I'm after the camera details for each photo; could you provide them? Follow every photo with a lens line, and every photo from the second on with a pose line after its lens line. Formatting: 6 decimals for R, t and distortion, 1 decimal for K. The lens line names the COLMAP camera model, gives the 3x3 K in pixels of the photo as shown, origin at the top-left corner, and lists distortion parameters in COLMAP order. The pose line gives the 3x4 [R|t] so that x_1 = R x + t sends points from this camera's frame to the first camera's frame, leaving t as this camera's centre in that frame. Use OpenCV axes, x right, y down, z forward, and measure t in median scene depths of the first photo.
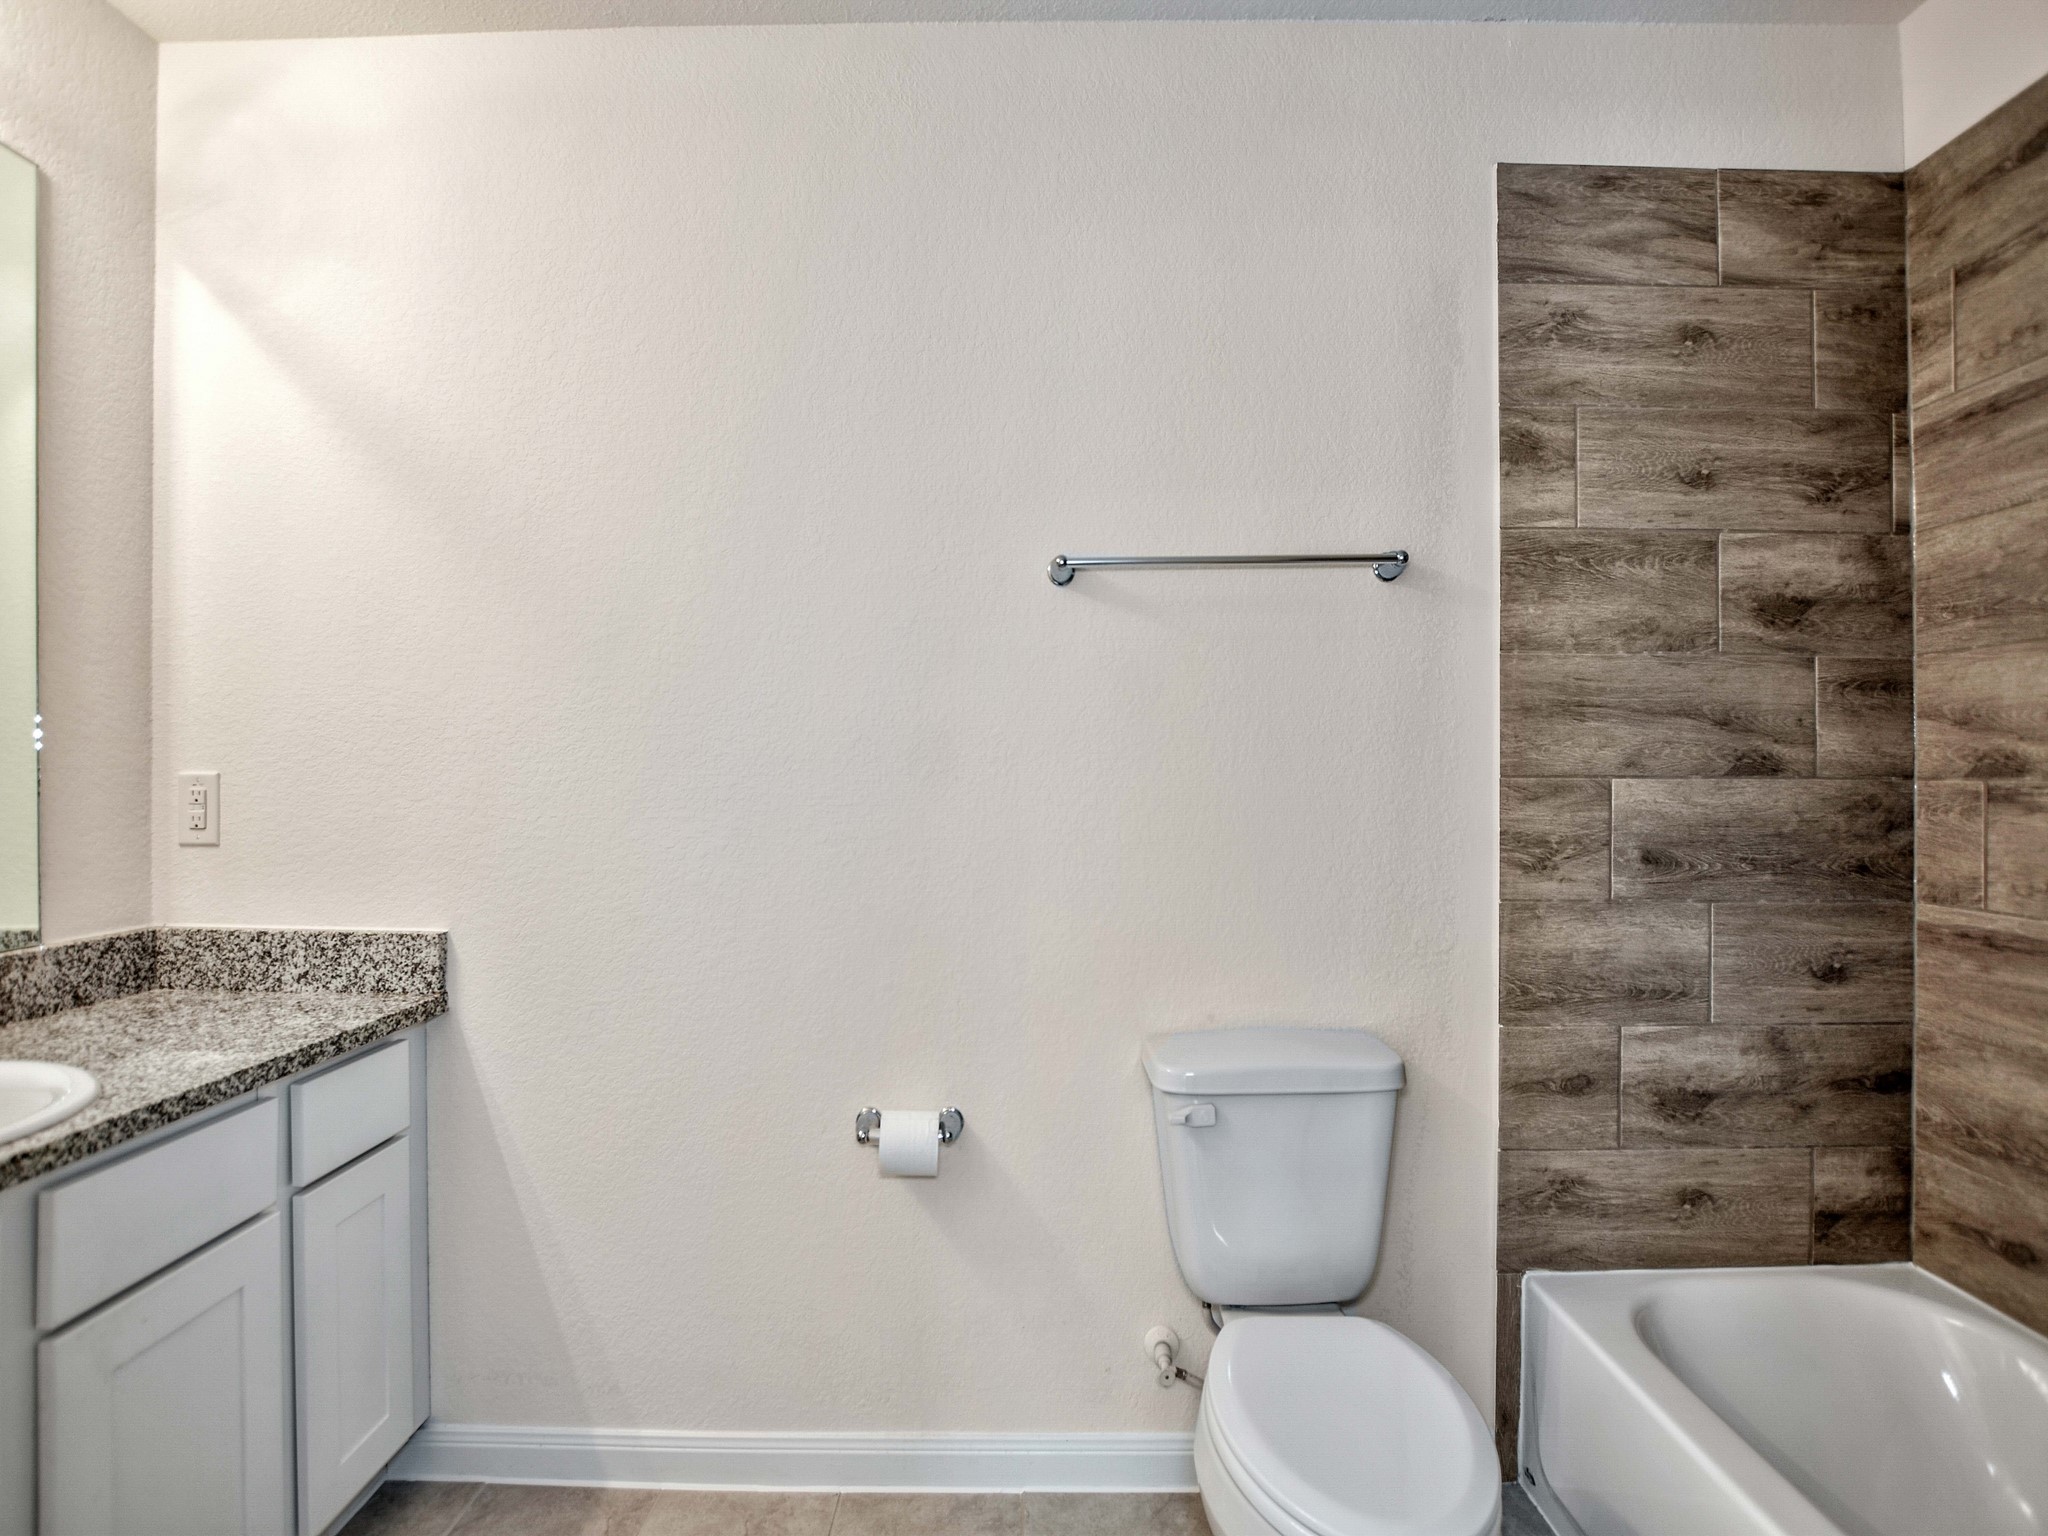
lens RADIAL K [[943.4, 0, 1023.1], [0, 943.4, 774.8], [0, 0, 1]] dist [-0.025491, 0.000386]
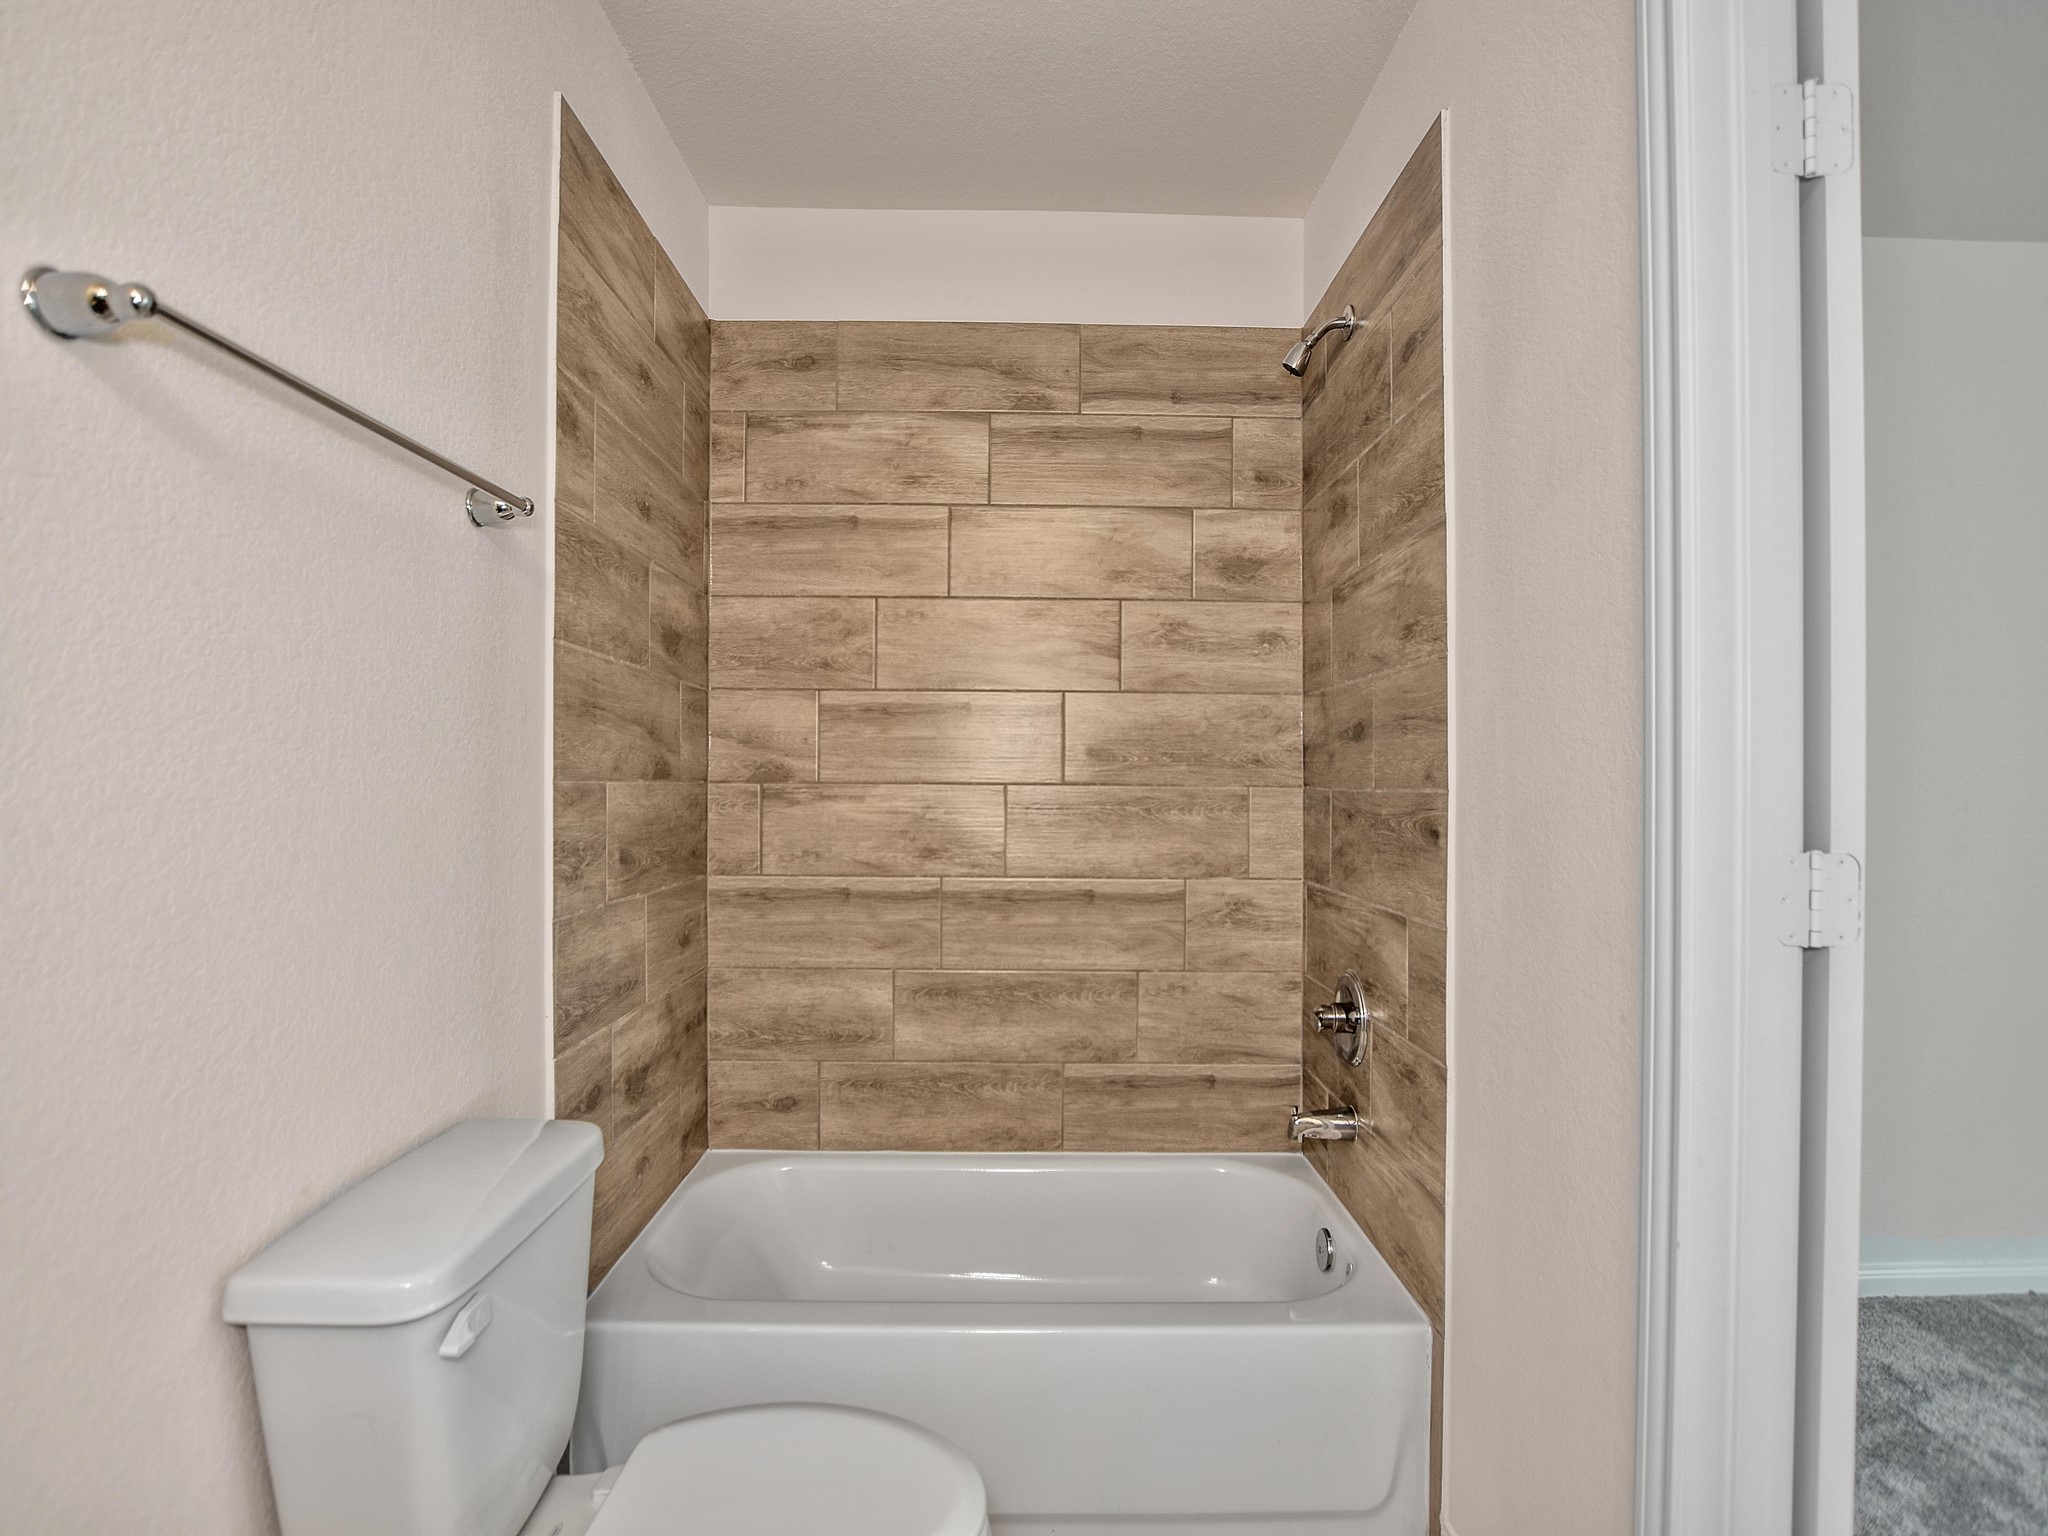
lens RADIAL K [[943.4, 0, 1021.0], [0, 943.4, 775.3], [0, 0, 1]] dist [-0.025491, 0.000386]
pose [[-0.015002, 0.006117, 0.999869, -0.401063], [-0.010193, 0.999928, -0.006270, -0.001469], [-0.999836, -0.010285, -0.014939, 0.592289]]
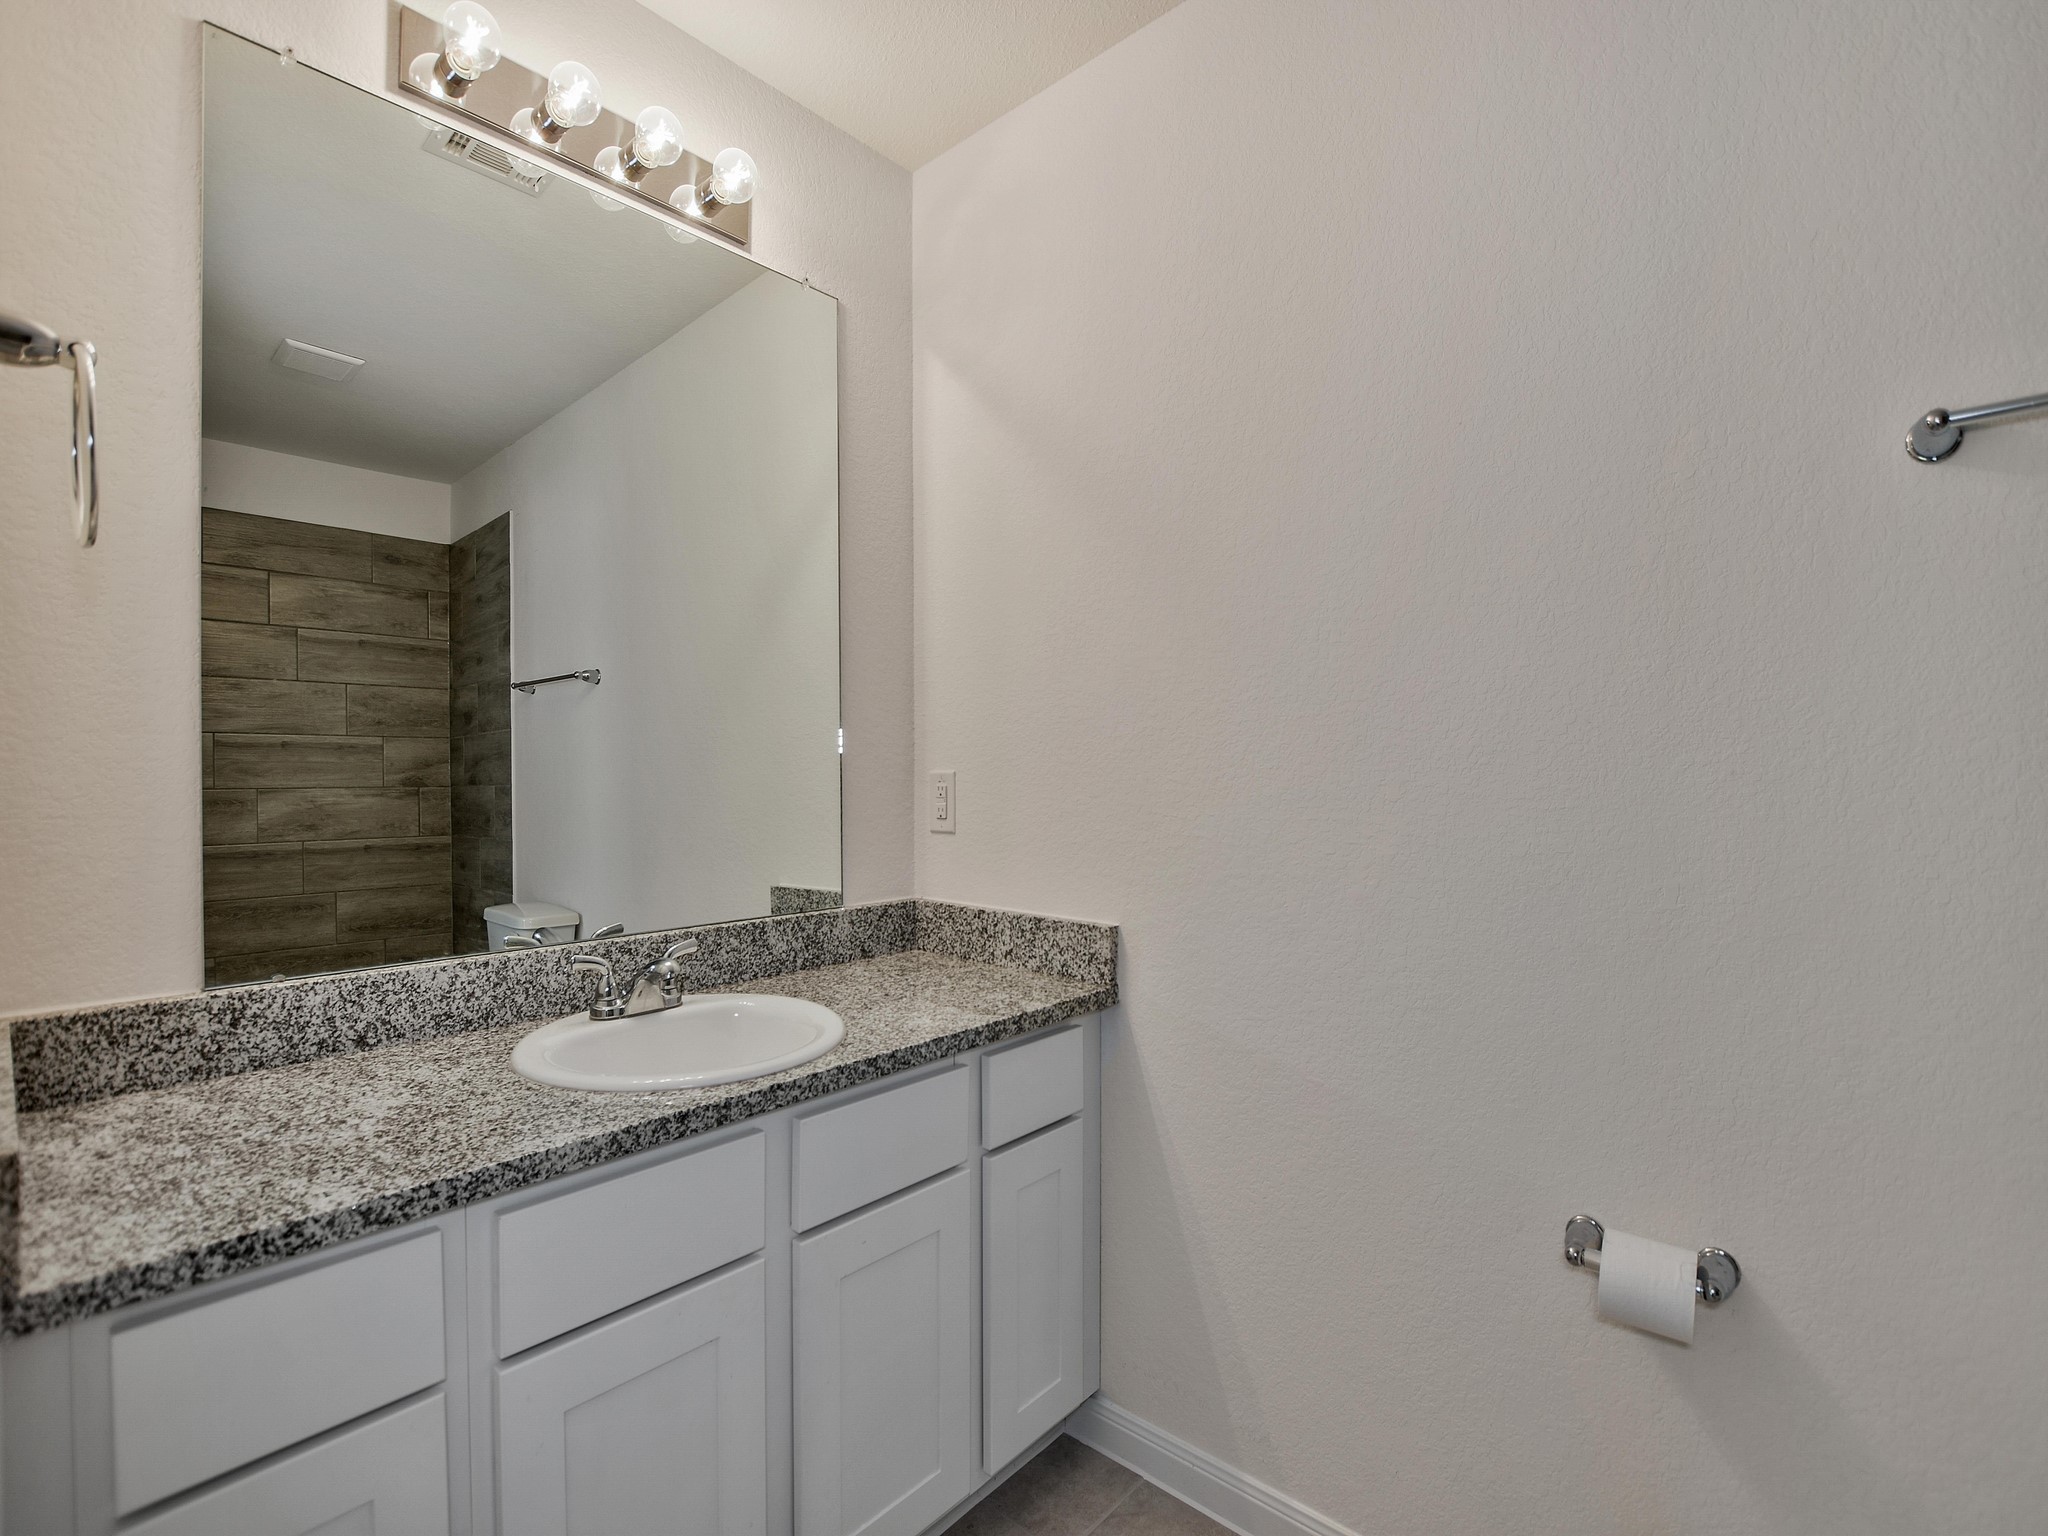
lens RADIAL K [[943.4, 0, 1027.2], [0, 943.4, 777.1], [0, 0, 1]] dist [-0.025491, 0.000386]
pose [[0.750416, -0.000737, -0.660966, -0.009307], [0.006234, 0.999963, 0.005962, -0.001491], [0.660937, -0.008594, 0.750392, 0.164279]]
